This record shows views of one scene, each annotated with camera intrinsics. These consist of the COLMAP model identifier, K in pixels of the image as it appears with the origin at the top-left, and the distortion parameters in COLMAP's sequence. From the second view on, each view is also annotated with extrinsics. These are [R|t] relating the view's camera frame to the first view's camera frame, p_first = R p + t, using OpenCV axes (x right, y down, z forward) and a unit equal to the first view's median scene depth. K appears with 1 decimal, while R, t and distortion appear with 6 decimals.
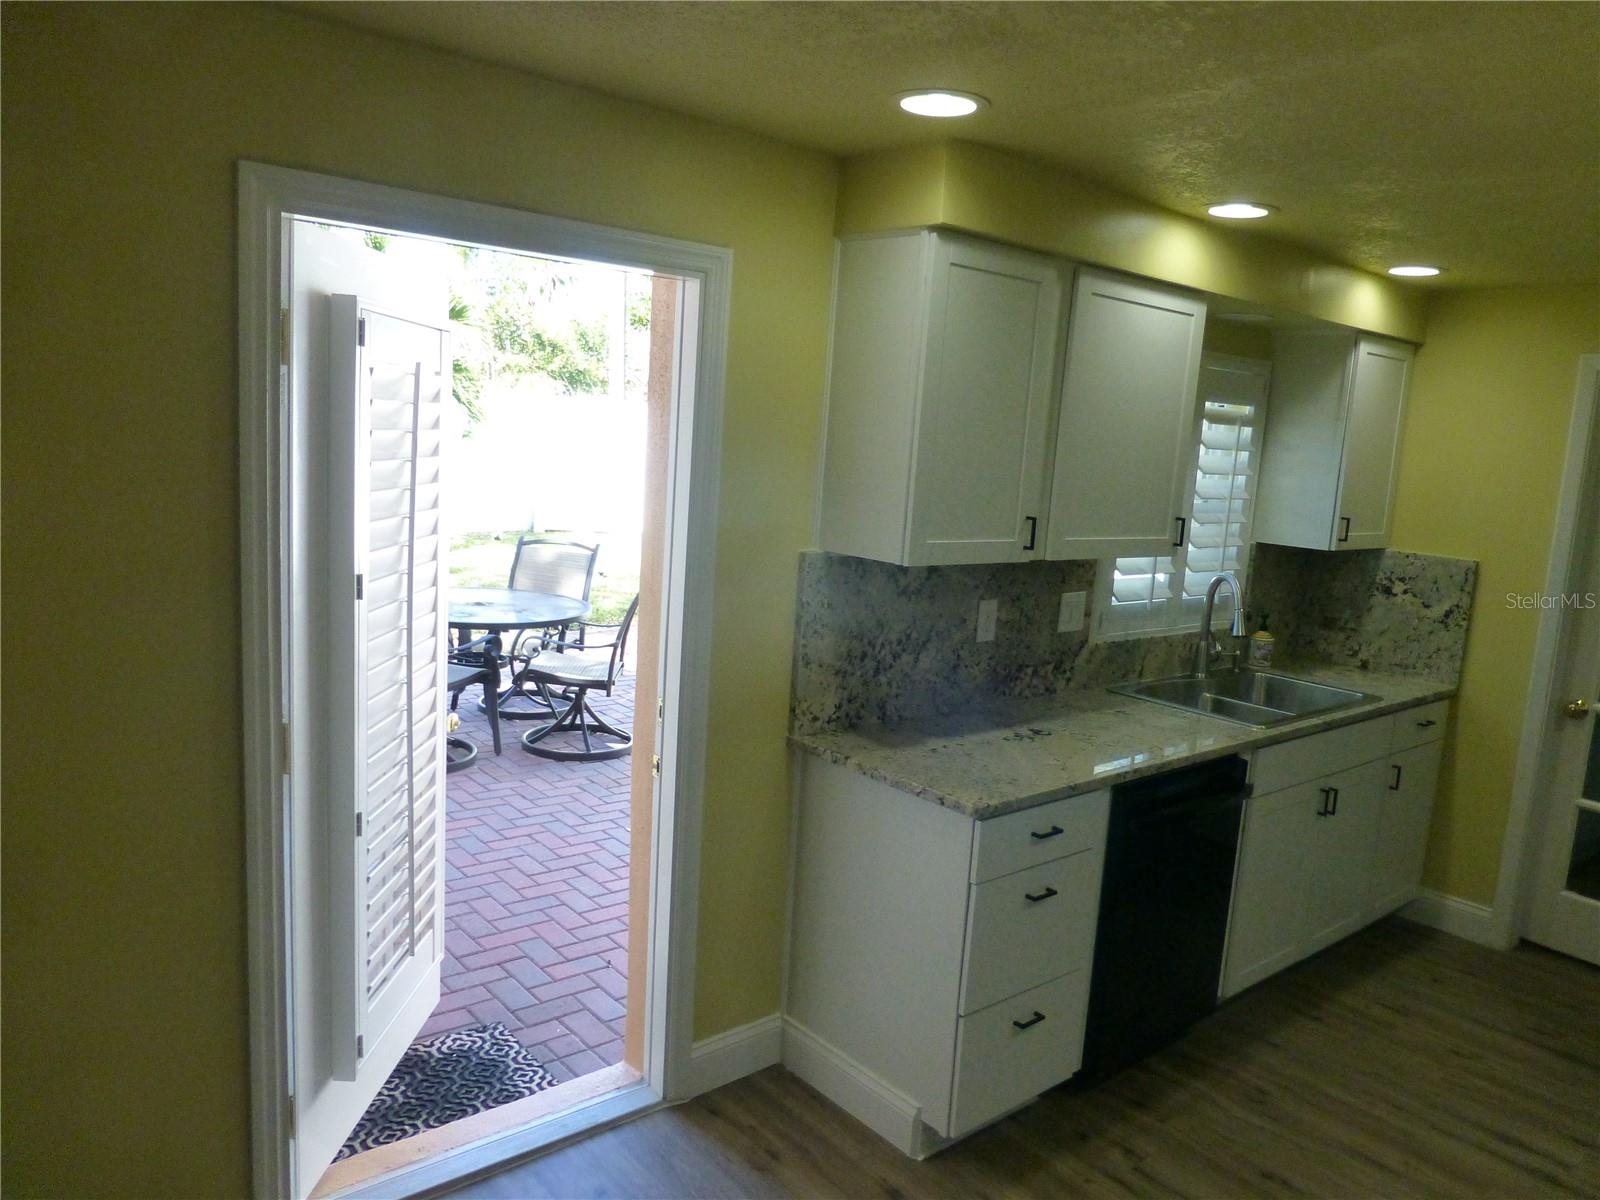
lens RADIAL K [[1136.2, 0, 803.0], [0, 1136.2, 603.9], [0, 0, 1]] dist [-0.005617, -0.045992]
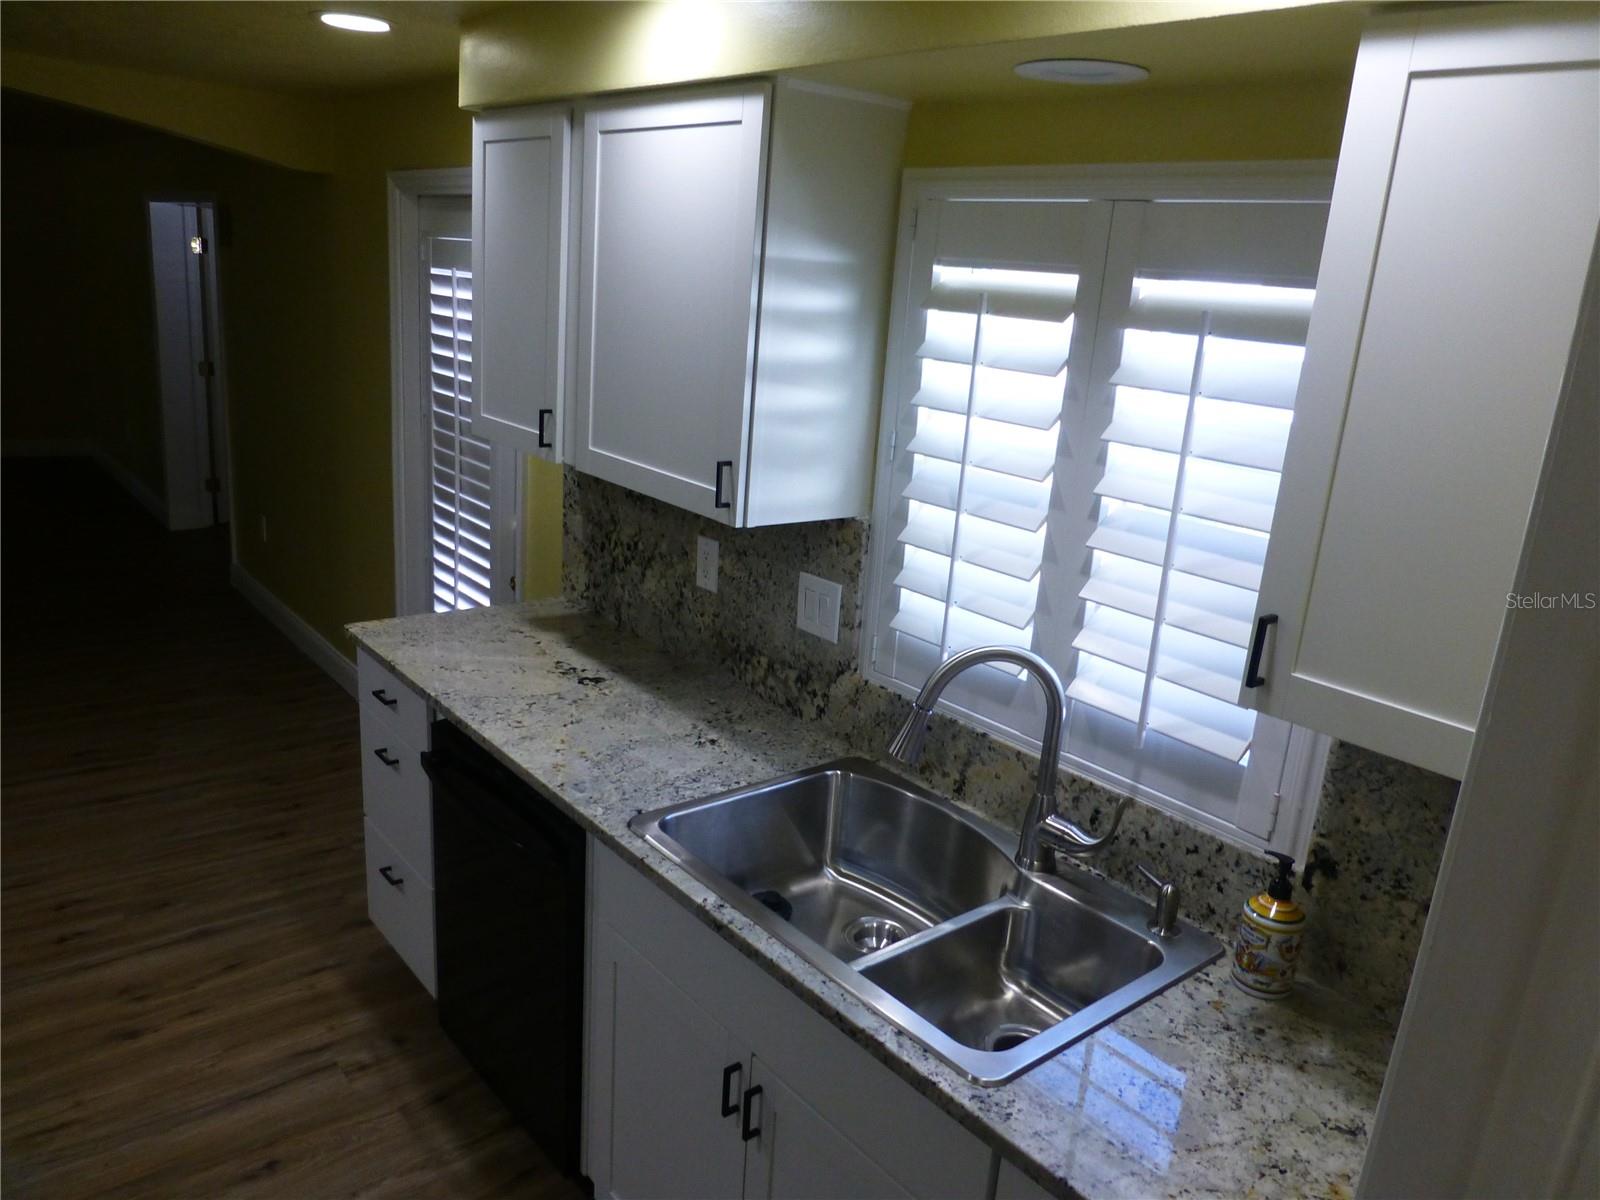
lens RADIAL K [[1151.3, 0, 803.4], [0, 1151.3, 606.1], [0, 0, 1]] dist [-0.024226, -0.005352]
pose [[-0.000781, 0.212942, -0.977064, 0.896019], [-0.224176, 0.952160, 0.207694, -0.131241], [0.974548, 0.219196, 0.046993, 0.963922]]
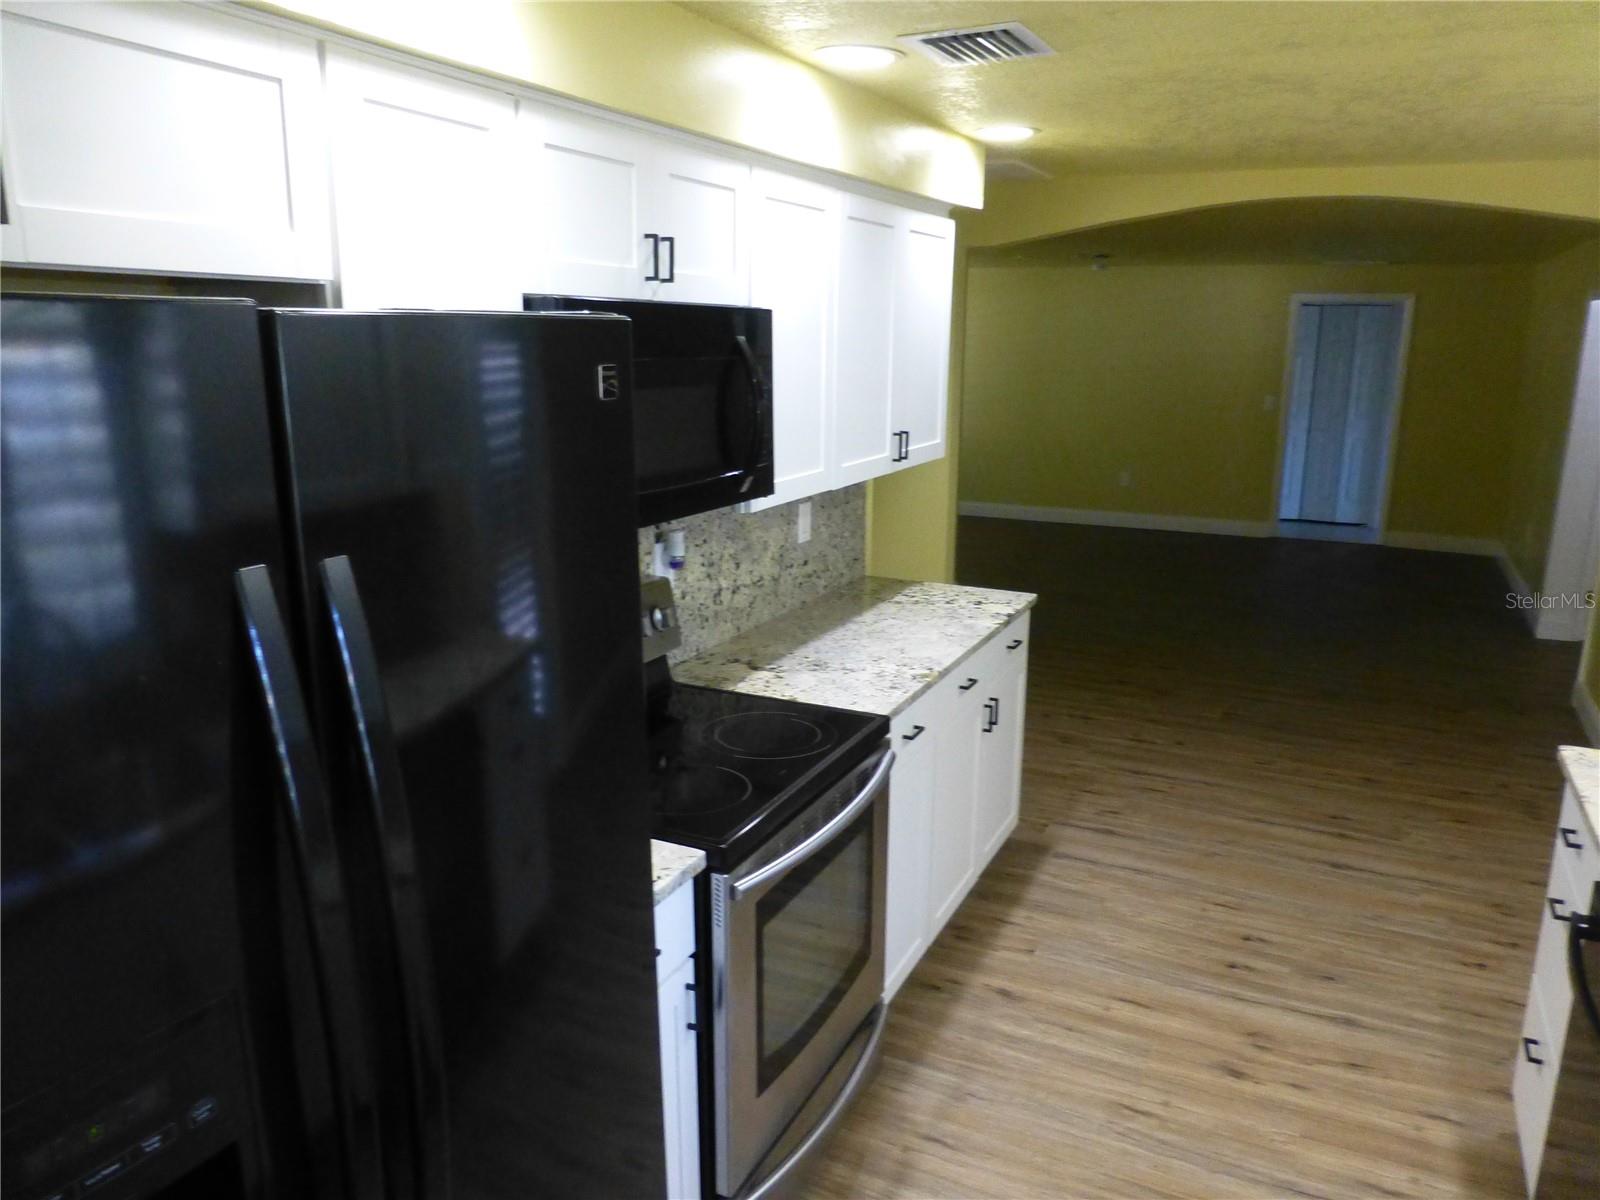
lens RADIAL K [[1151.3, 0, 803.4], [0, 1151.3, 606.1], [0, 0, 1]] dist [-0.024226, -0.005352]
pose [[-0.912390, 0.026611, -0.408456, 0.801239], [-0.123859, 0.933154, 0.337466, -0.130999], [0.390133, 0.358491, -0.848104, 1.062409]]
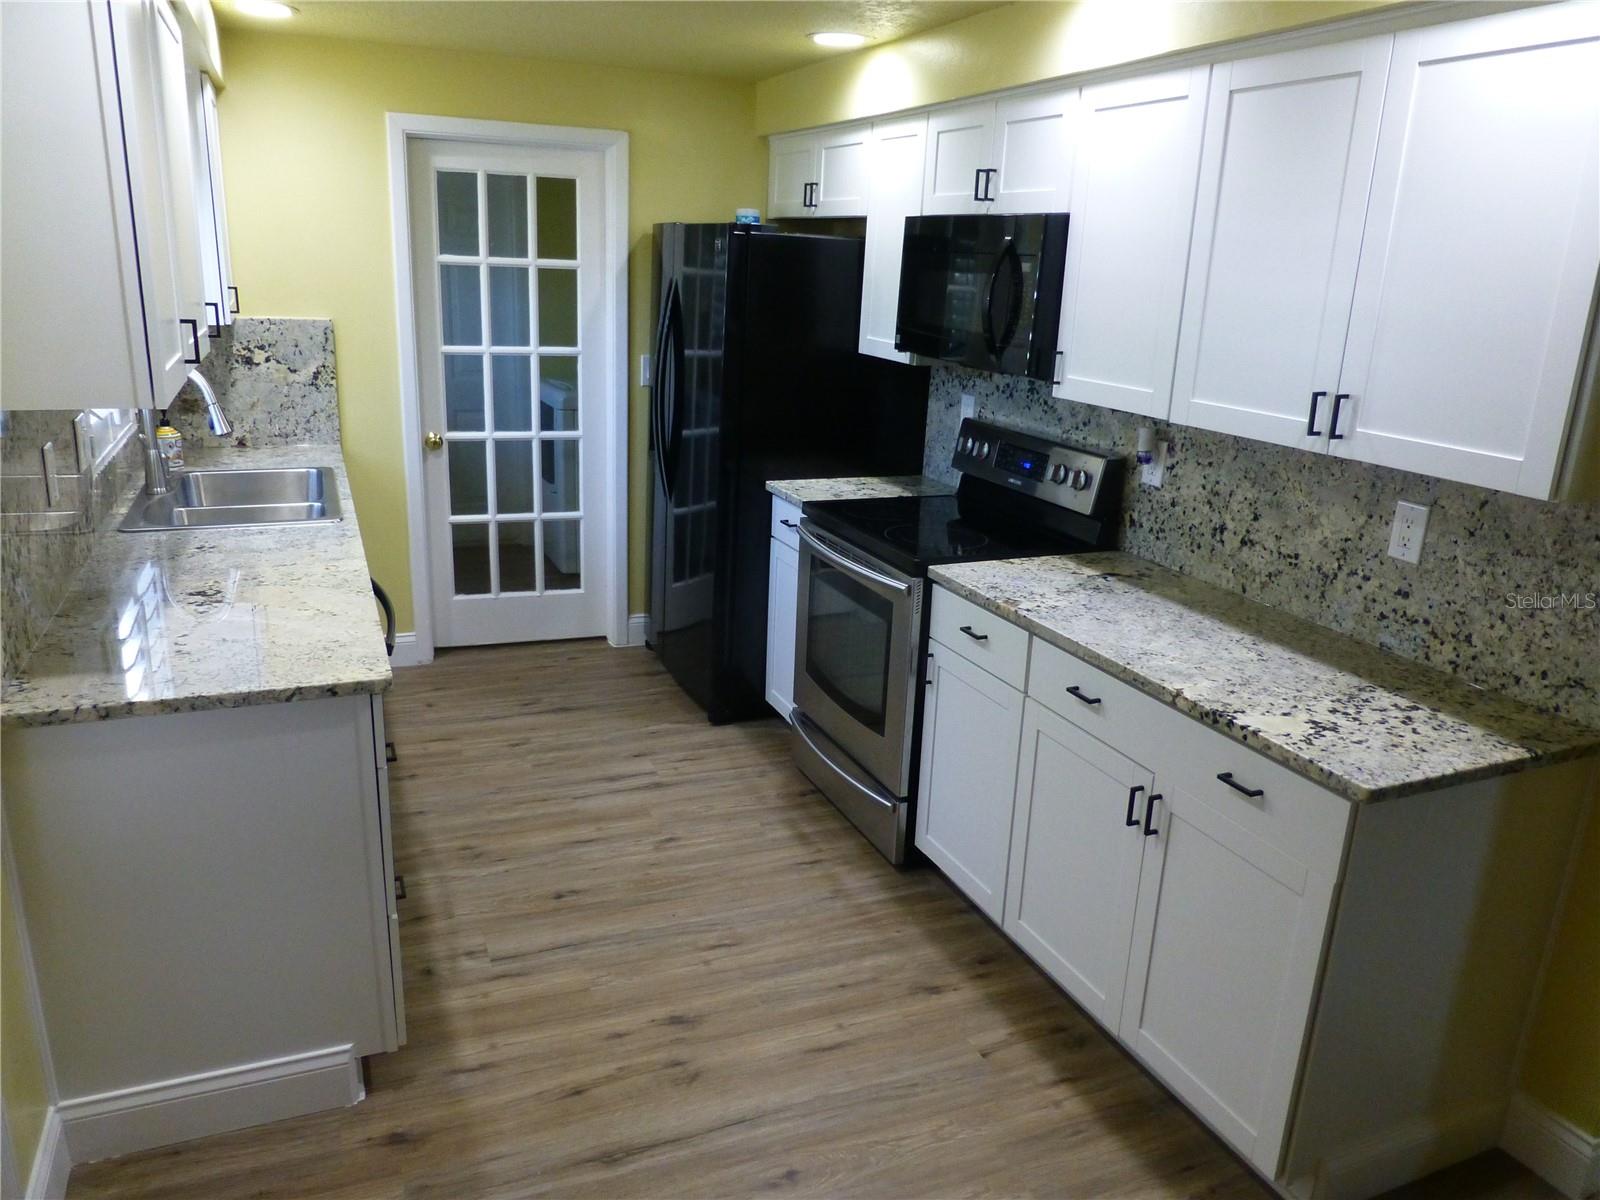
lens RADIAL K [[1151.3, 0, 803.4], [0, 1151.3, 606.1], [0, 0, 1]] dist [-0.024226, -0.005352]
pose [[0.293911, -0.326288, 0.898417, -0.346288], [0.119022, 0.945109, 0.304308, -0.066182], [-0.948394, 0.017492, 0.316613, 0.303604]]
